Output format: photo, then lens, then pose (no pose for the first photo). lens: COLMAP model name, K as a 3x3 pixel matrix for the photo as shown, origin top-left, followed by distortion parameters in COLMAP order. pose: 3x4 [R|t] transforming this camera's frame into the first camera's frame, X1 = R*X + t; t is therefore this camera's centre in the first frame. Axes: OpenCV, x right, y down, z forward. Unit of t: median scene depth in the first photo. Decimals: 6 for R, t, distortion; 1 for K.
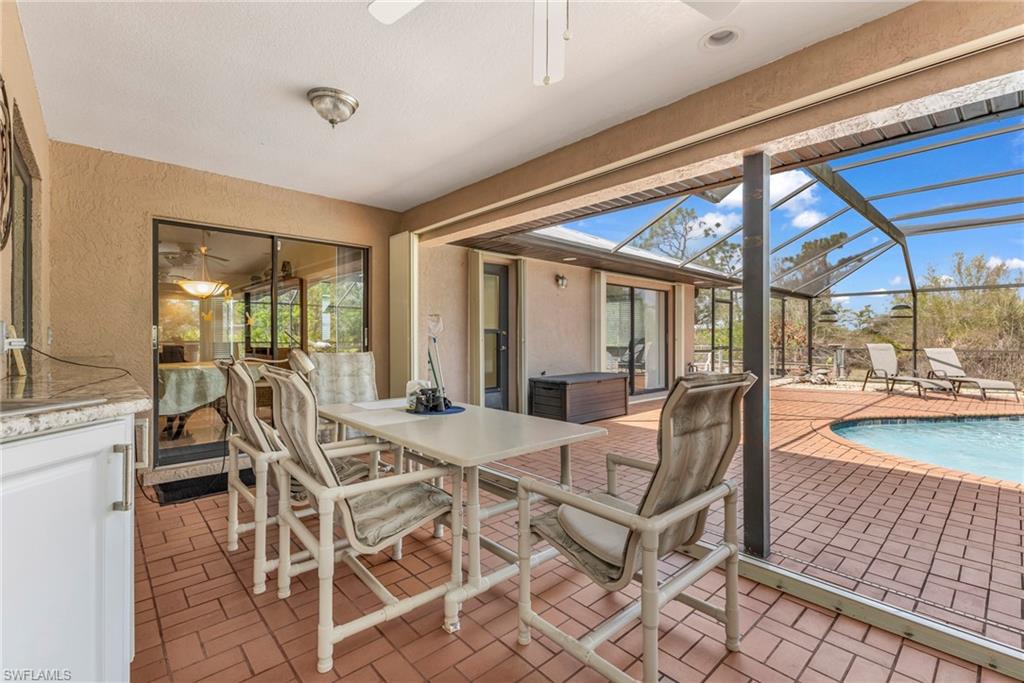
lens RADIAL K [[451.8, 0, 509.2], [0, 451.8, 337.6], [0, 0, 1]] dist [0.006657, 0.000137]
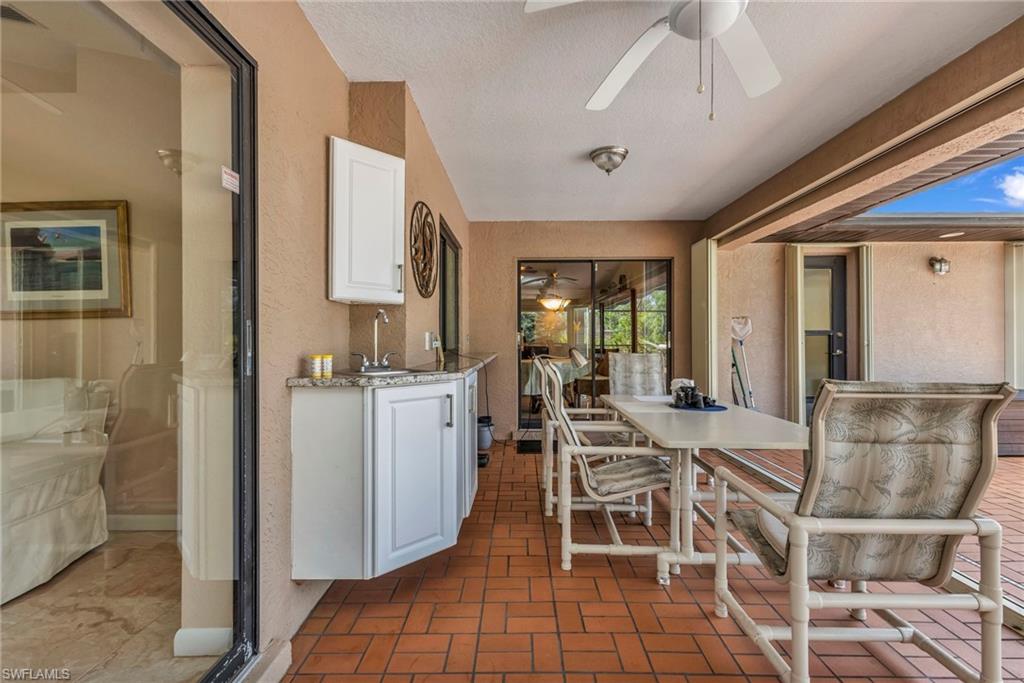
lens RADIAL K [[444.4, 0, 512.0], [0, 444.4, 341.5], [0, 0, 1]] dist [0.020919, -0.006837]
pose [[0.728834, -0.000339, -0.684691, 0.212187], [0.002516, 0.999994, 0.002184, -0.001213], [0.684686, -0.003314, 0.728830, -0.076626]]
